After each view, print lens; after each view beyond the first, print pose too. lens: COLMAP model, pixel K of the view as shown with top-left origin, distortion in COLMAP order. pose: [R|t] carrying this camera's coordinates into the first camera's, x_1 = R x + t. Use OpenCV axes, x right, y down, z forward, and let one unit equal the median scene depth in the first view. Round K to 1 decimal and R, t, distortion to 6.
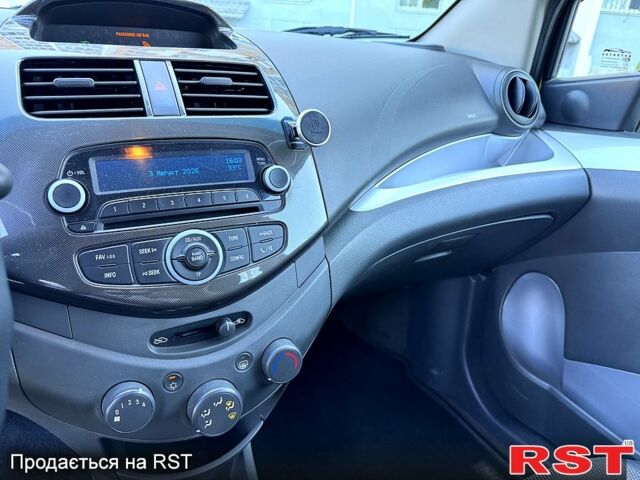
lens RADIAL K [[455.1, 0, 323.1], [0, 455.1, 243.2], [0, 0, 1]] dist [-0.001737, -0.026175]
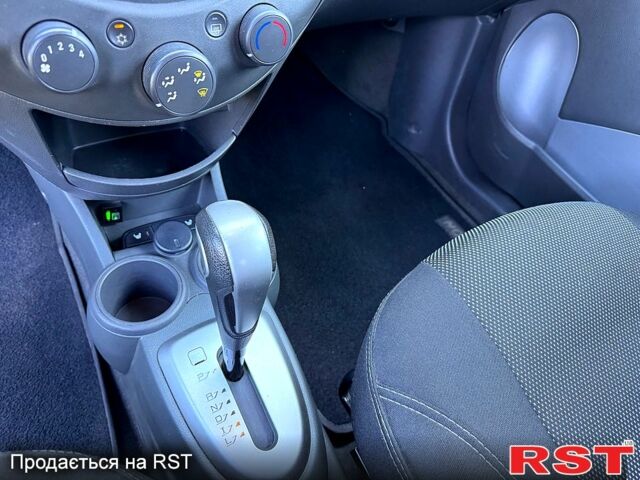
lens RADIAL K [[455.1, 0, 323.1], [0, 455.1, 243.2], [0, 0, 1]] dist [-0.001737, -0.026175]
pose [[0.993283, 0.058147, 0.100042, -0.051092], [-0.096856, 0.890844, 0.443866, 0.218256], [-0.063312, -0.450574, 0.890491, 0.153481]]
